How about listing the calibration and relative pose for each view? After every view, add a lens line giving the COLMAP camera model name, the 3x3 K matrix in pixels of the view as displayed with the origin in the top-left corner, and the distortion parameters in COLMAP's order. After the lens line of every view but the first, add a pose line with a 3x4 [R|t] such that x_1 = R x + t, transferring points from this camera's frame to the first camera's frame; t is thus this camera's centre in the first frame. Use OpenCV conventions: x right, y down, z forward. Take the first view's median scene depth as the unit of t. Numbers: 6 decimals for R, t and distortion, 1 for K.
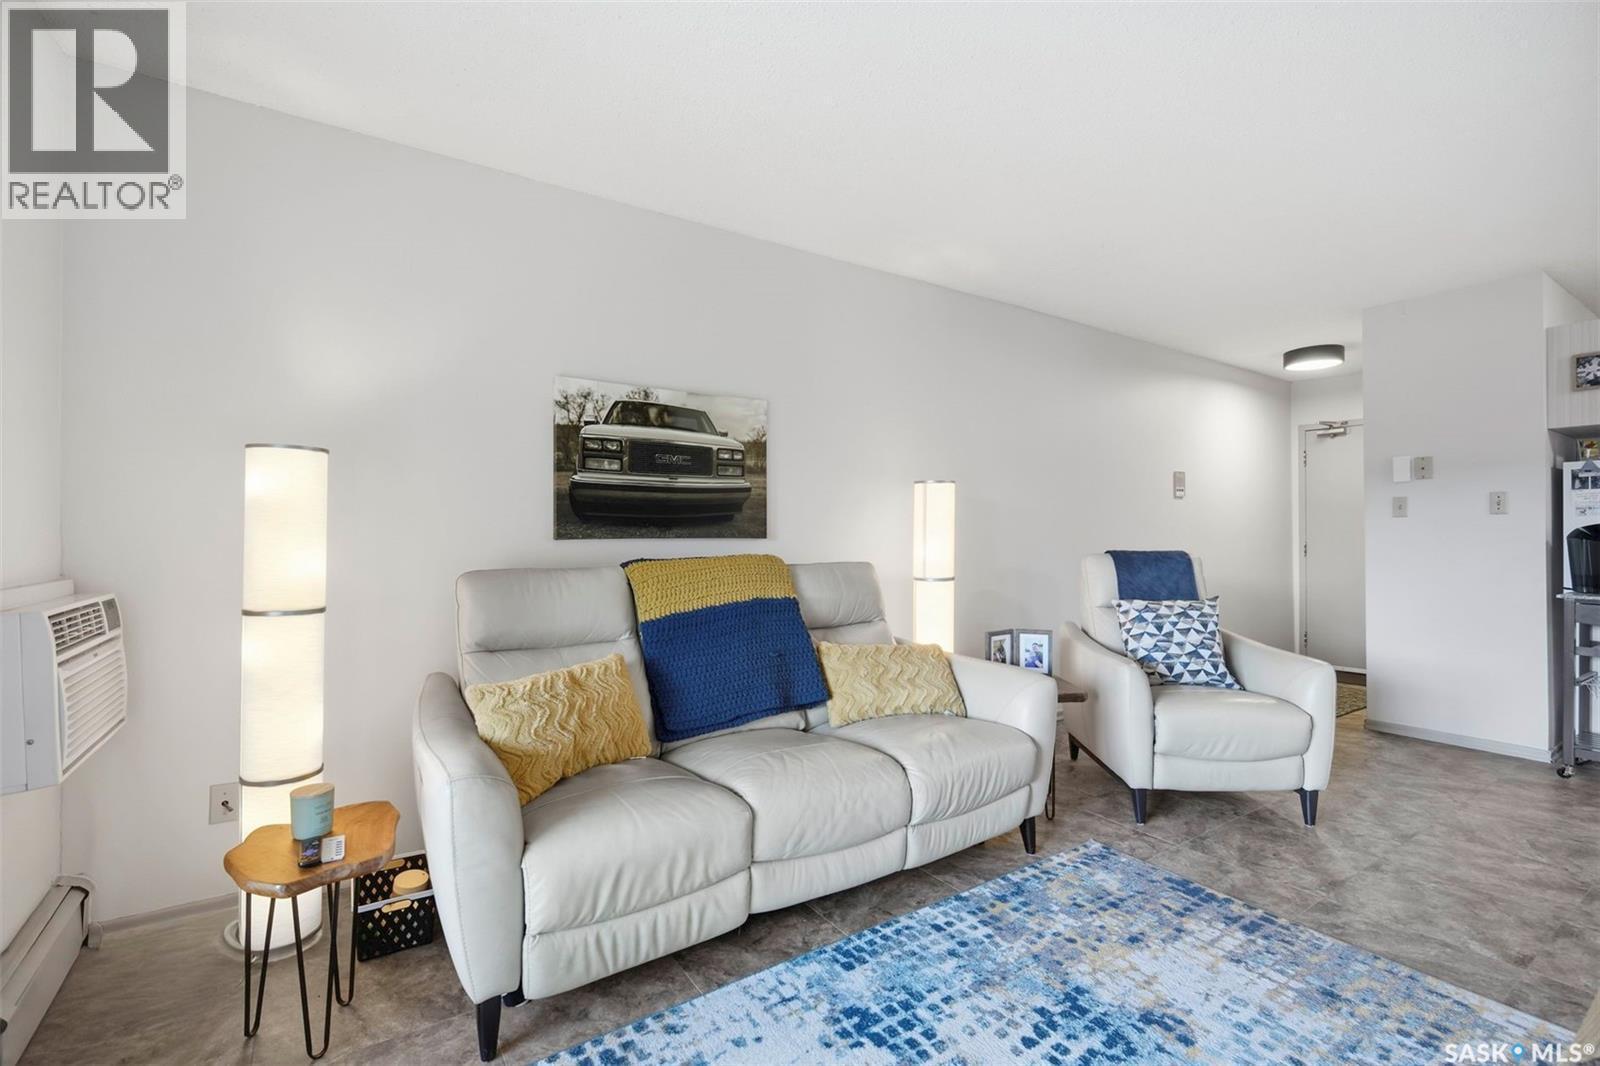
lens RADIAL K [[715.9, 0, 800.0], [0, 715.9, 530.5], [0, 0, 1]] dist [-0.005084, 0.001754]
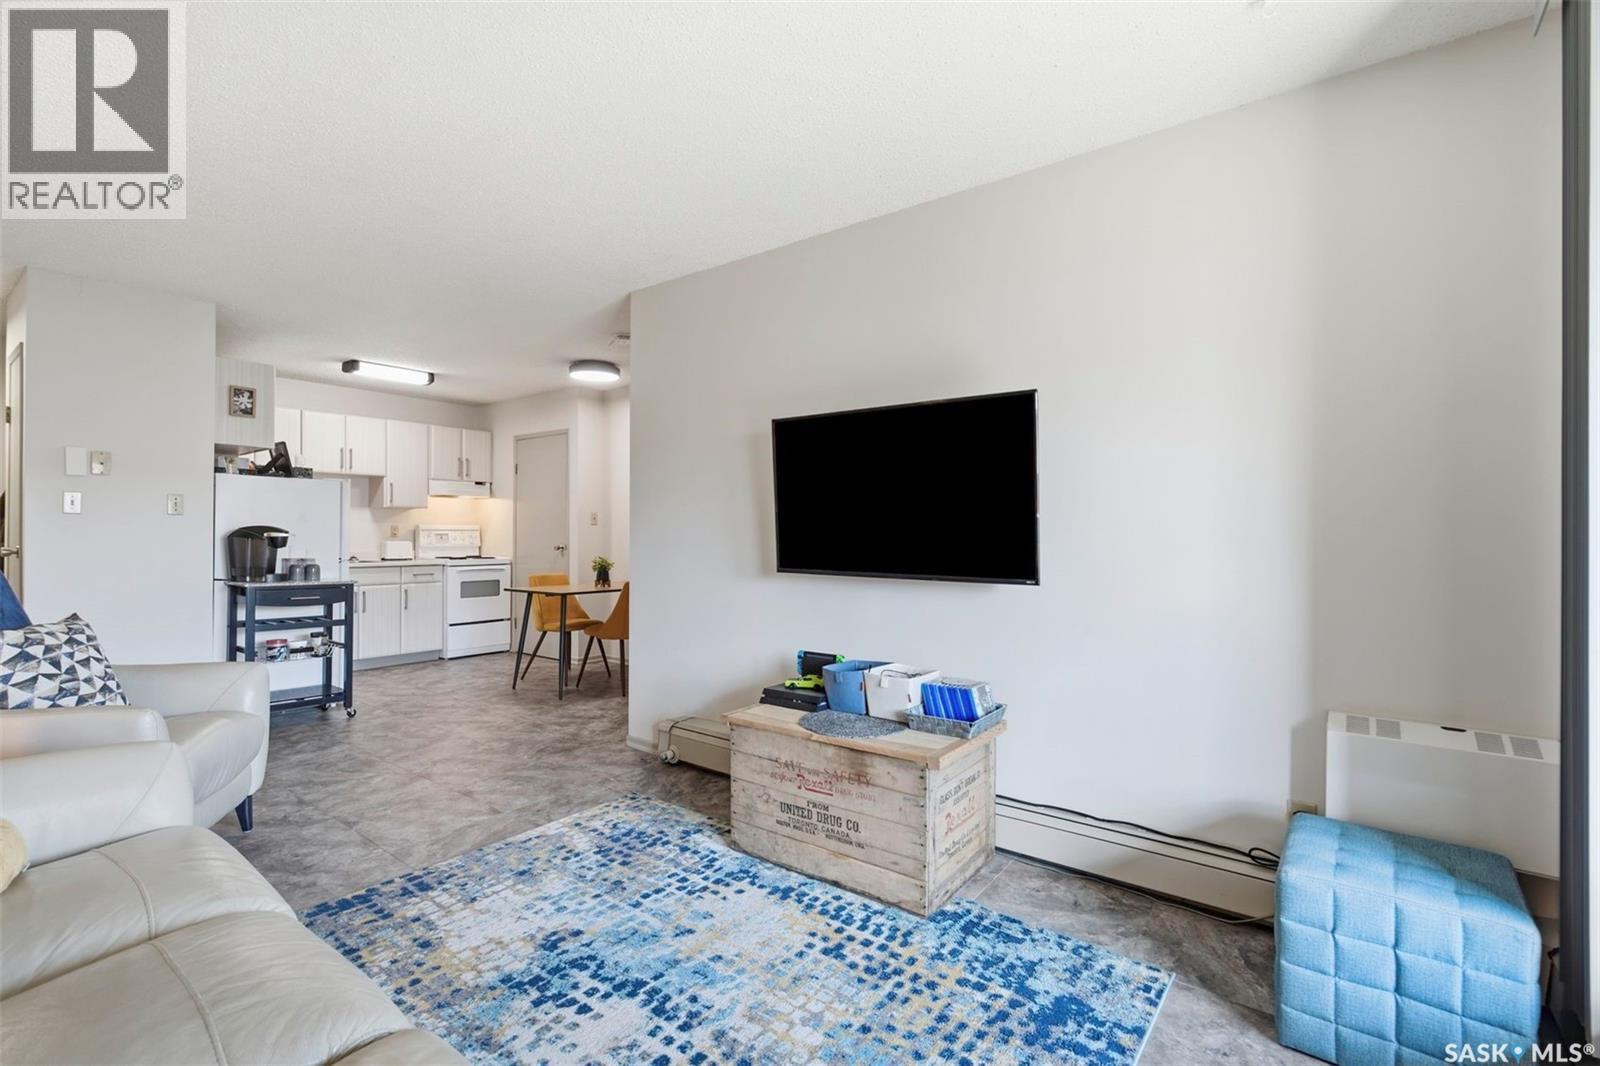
lens RADIAL K [[715.9, 0, 799.2], [0, 715.9, 539.3], [0, 0, 1]] dist [-0.005084, 0.001754]
pose [[-0.330491, -0.001163, 0.943808, -0.610442], [-0.014605, 0.999886, -0.003882, 0.006383], [-0.943696, -0.015067, -0.330471, 0.809009]]
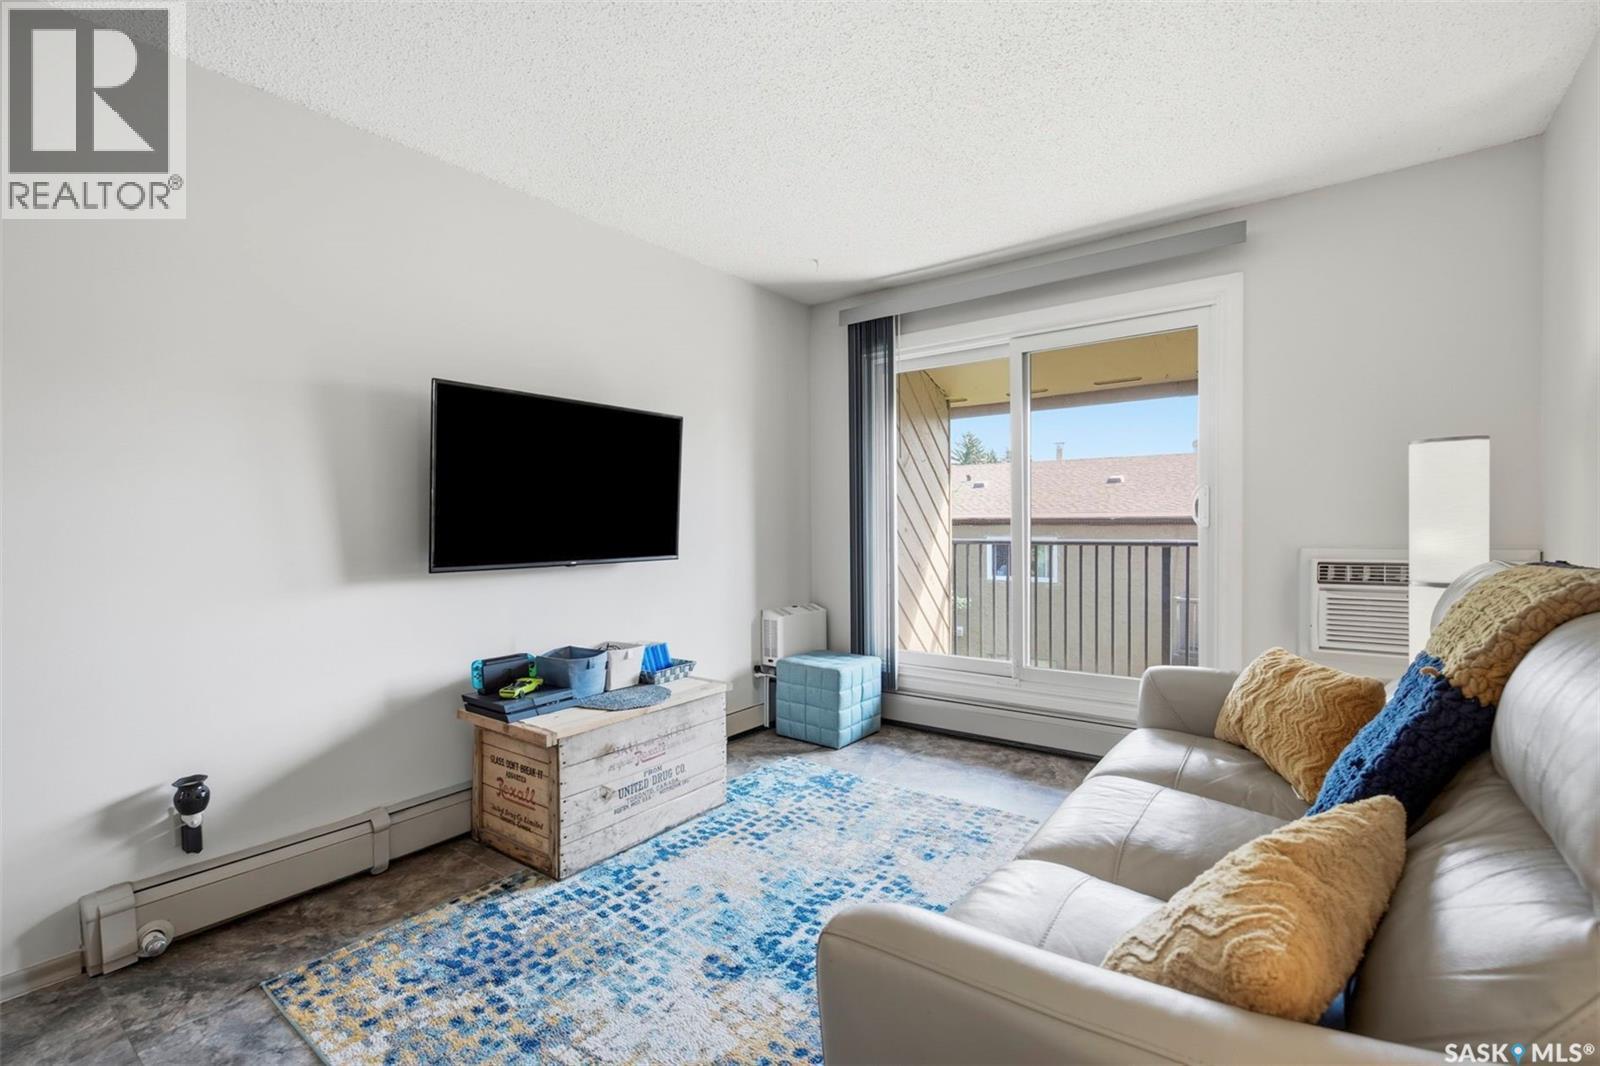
lens RADIAL K [[715.9, 0, 806.8], [0, 715.9, 536.5], [0, 0, 1]] dist [-0.005084, 0.001754]
pose [[-0.940581, 0.020329, -0.338960, 0.594978], [0.017170, 0.999777, 0.012318, 0.006398], [0.339134, 0.005766, -0.940720, 1.647288]]
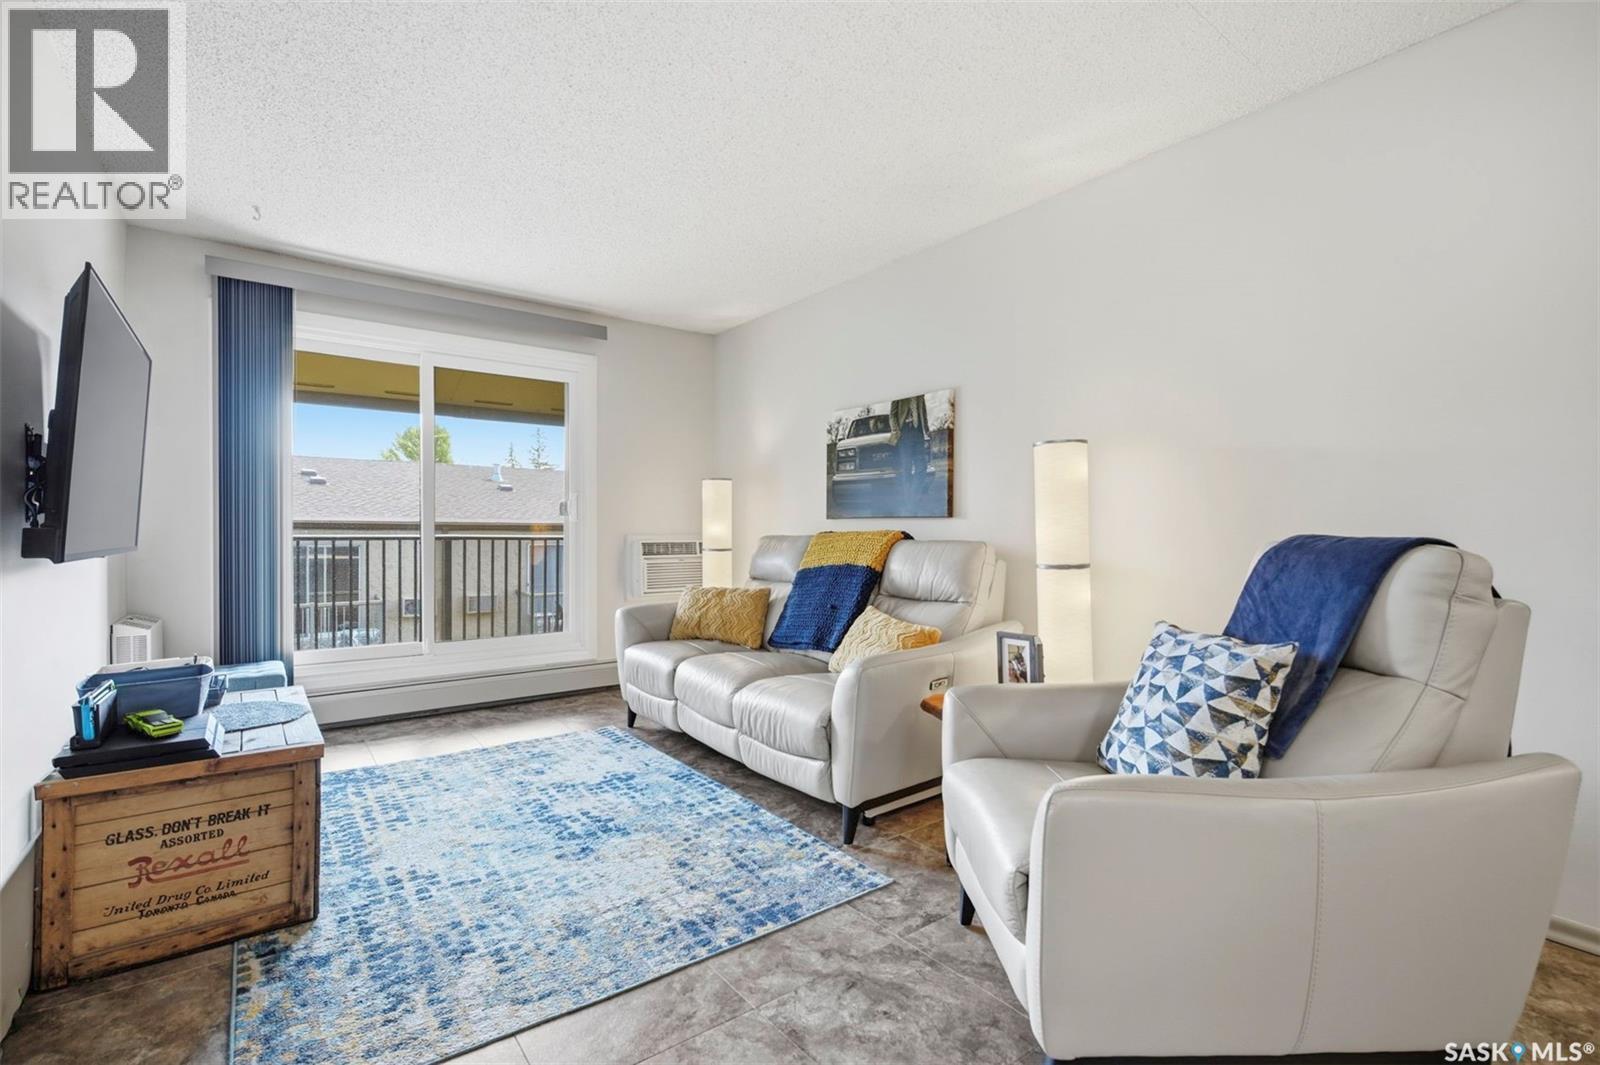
lens RADIAL K [[715.9, 0, 794.4], [0, 715.9, 536.8], [0, 0, 1]] dist [-0.005084, 0.001754]
pose [[0.057258, 0.015439, -0.998240, 1.532712], [0.003493, 0.999871, 0.015665, 0.034531], [0.998353, -0.004384, 0.057197, 1.064709]]
